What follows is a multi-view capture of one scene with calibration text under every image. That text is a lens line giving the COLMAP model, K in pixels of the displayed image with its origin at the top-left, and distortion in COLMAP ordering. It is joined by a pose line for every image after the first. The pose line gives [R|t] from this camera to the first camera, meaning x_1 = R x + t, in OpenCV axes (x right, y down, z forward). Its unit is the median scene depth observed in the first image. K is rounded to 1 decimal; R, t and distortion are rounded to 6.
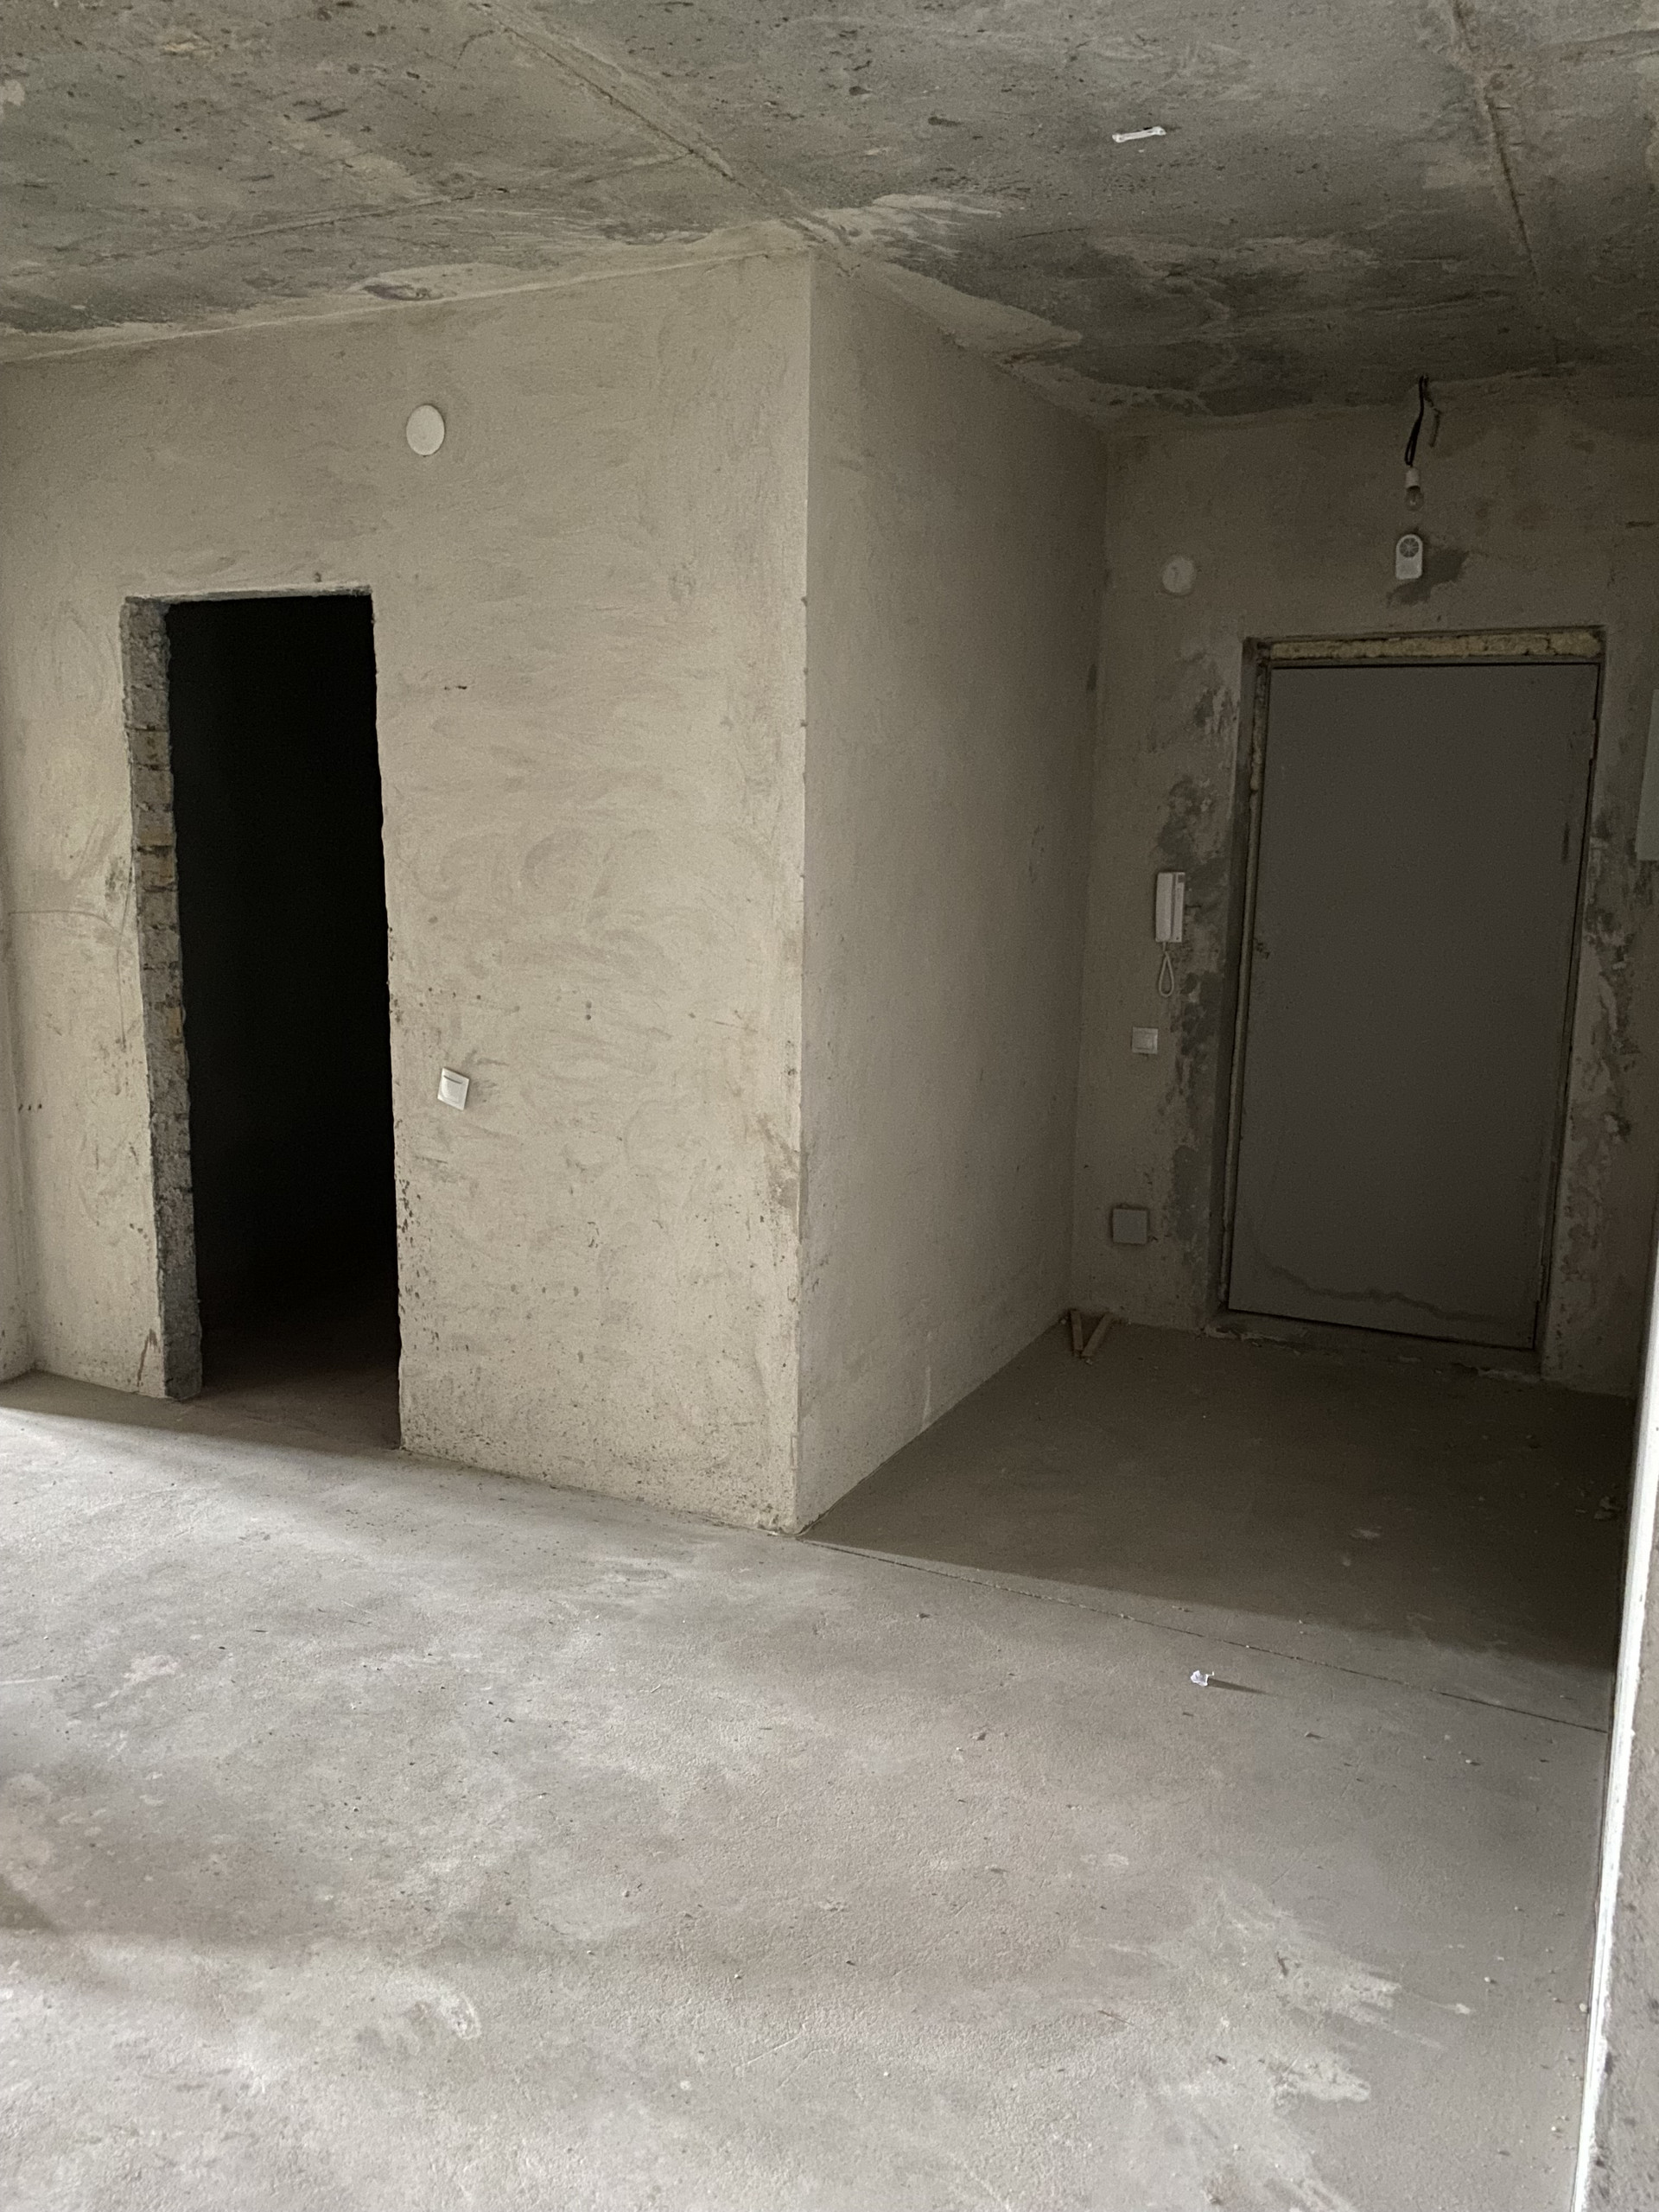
lens RADIAL K [[1647.2, 0, 829.5], [0, 1647.2, 1106.0], [0, 0, 1]] dist [0.073401, -0.101007]
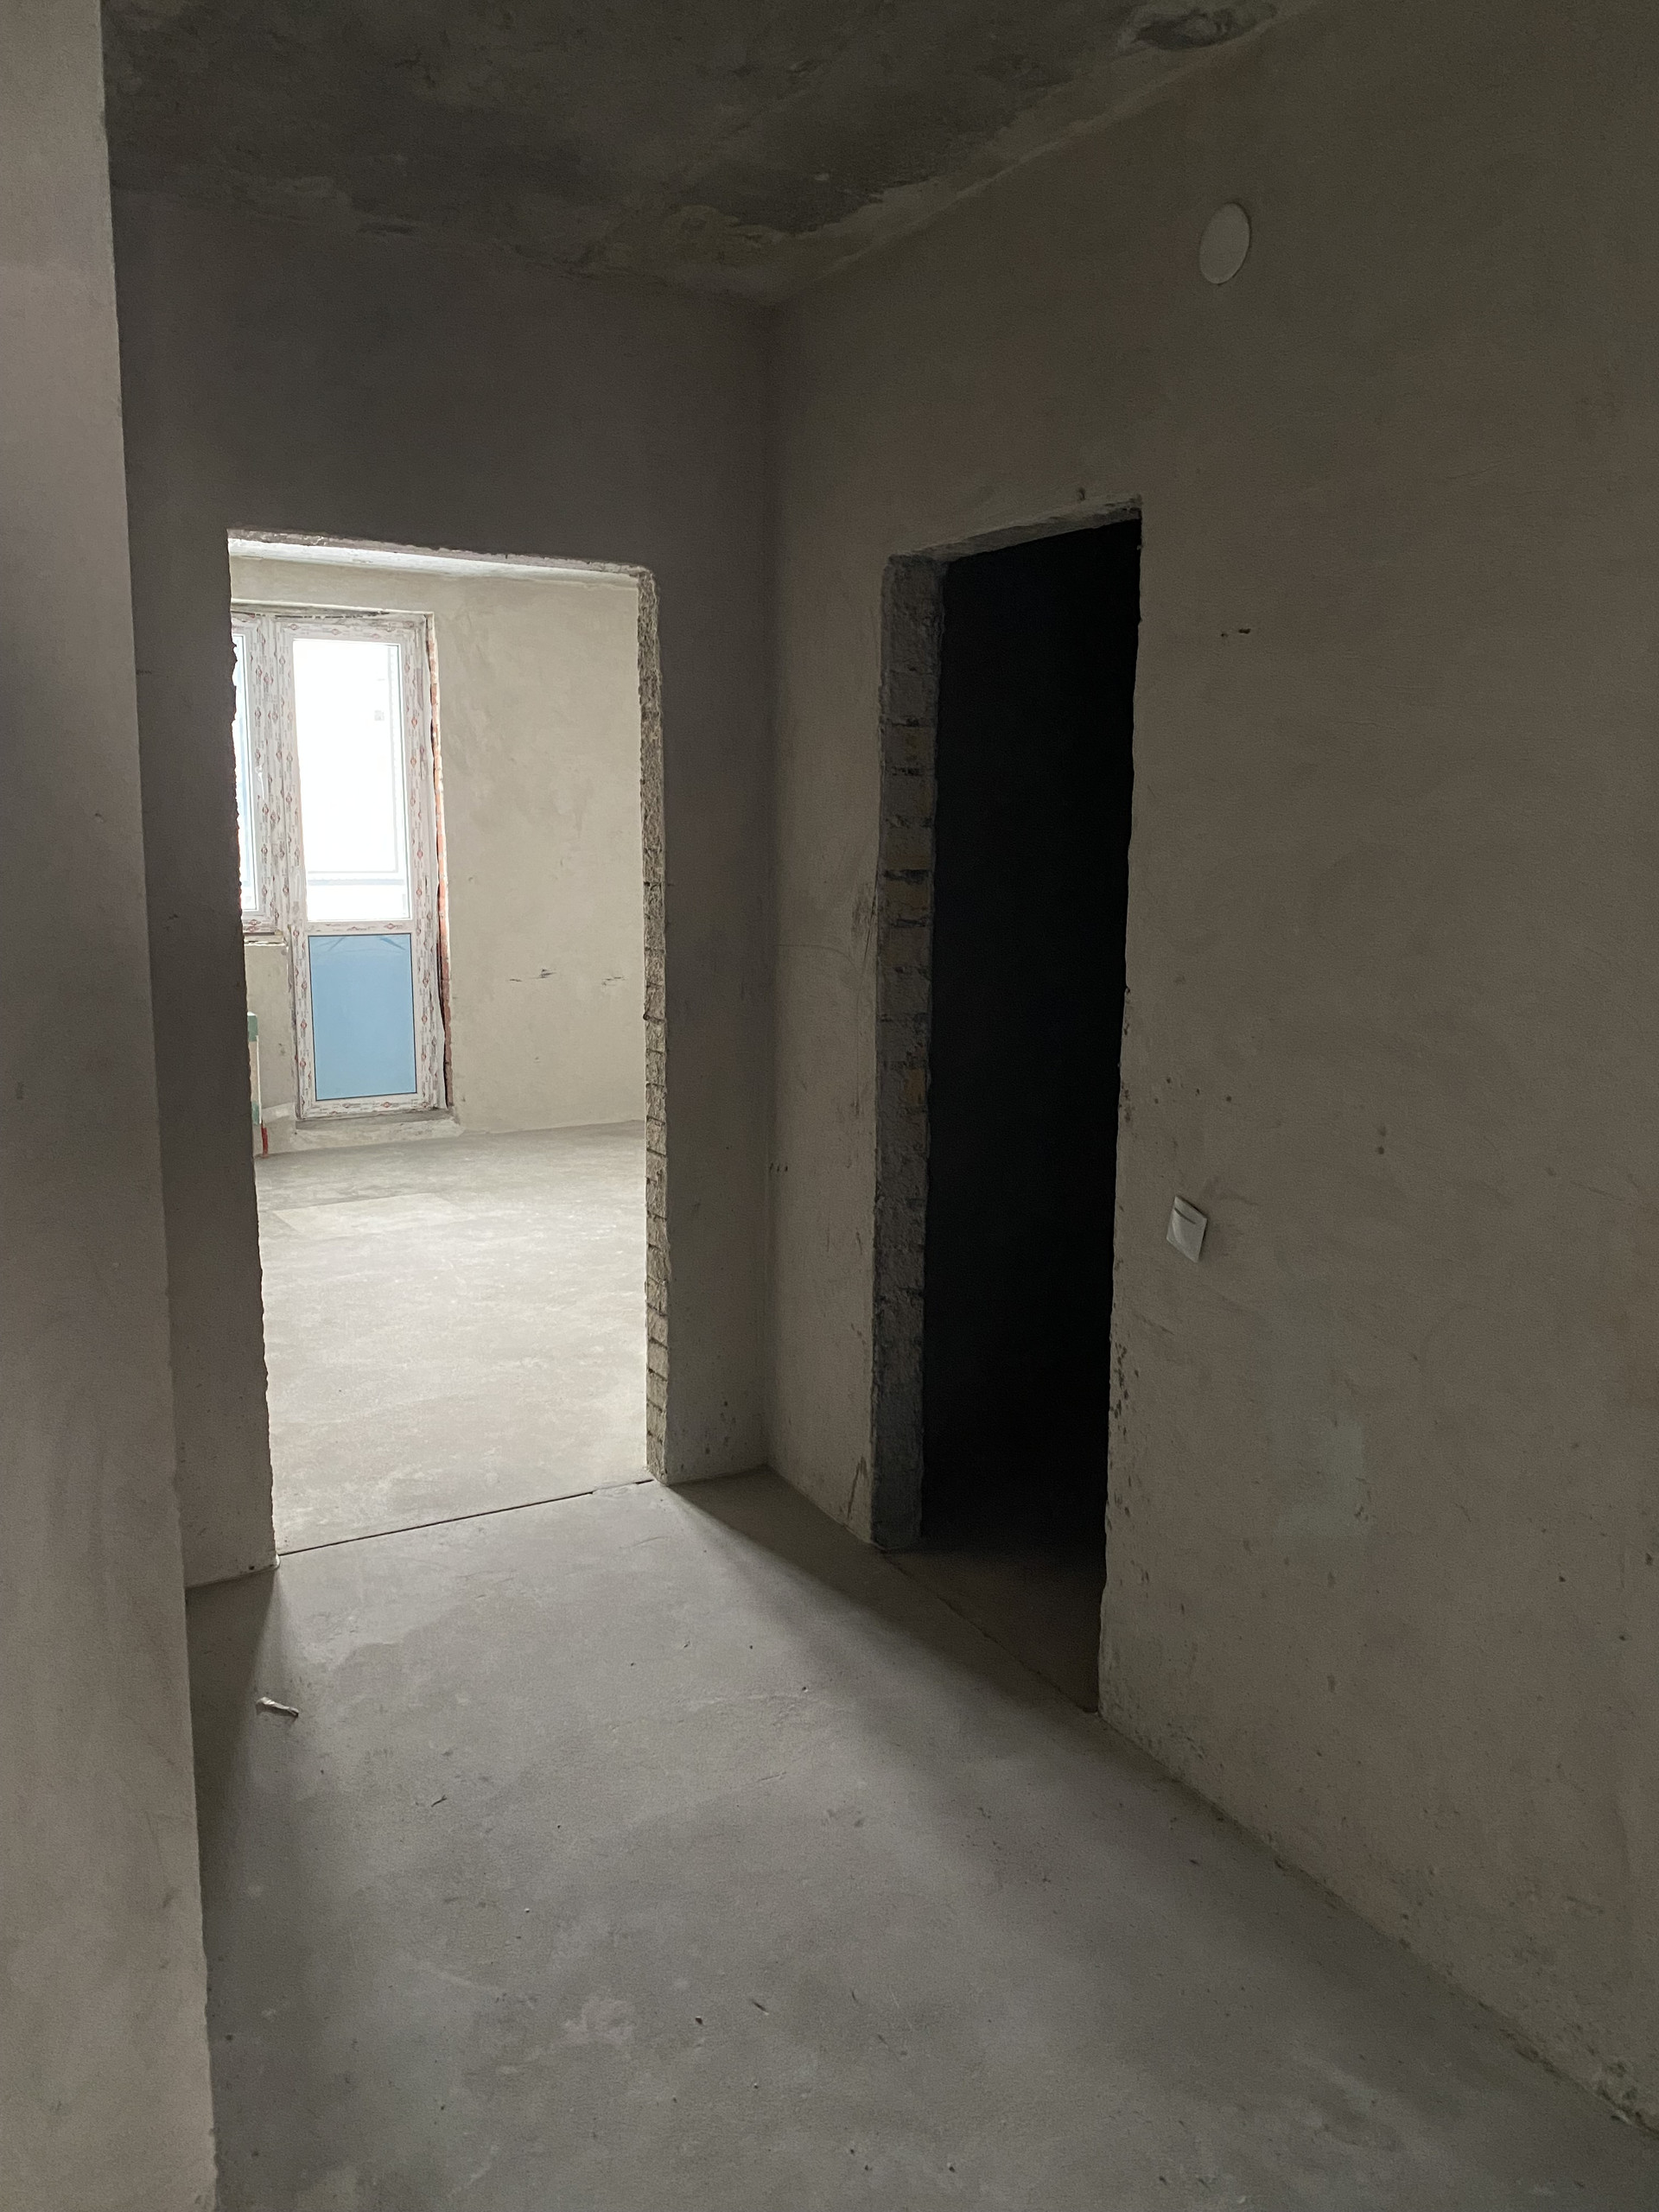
lens RADIAL K [[1647.2, 0, 829.5], [0, 1647.2, 1106.0], [0, 0, 1]] dist [0.073401, -0.101007]
pose [[0.813288, 0.088998, -0.575015, 0.034853], [-0.094619, 0.995308, 0.020223, -0.056117], [0.574117, 0.037960, 0.817893, 0.336498]]
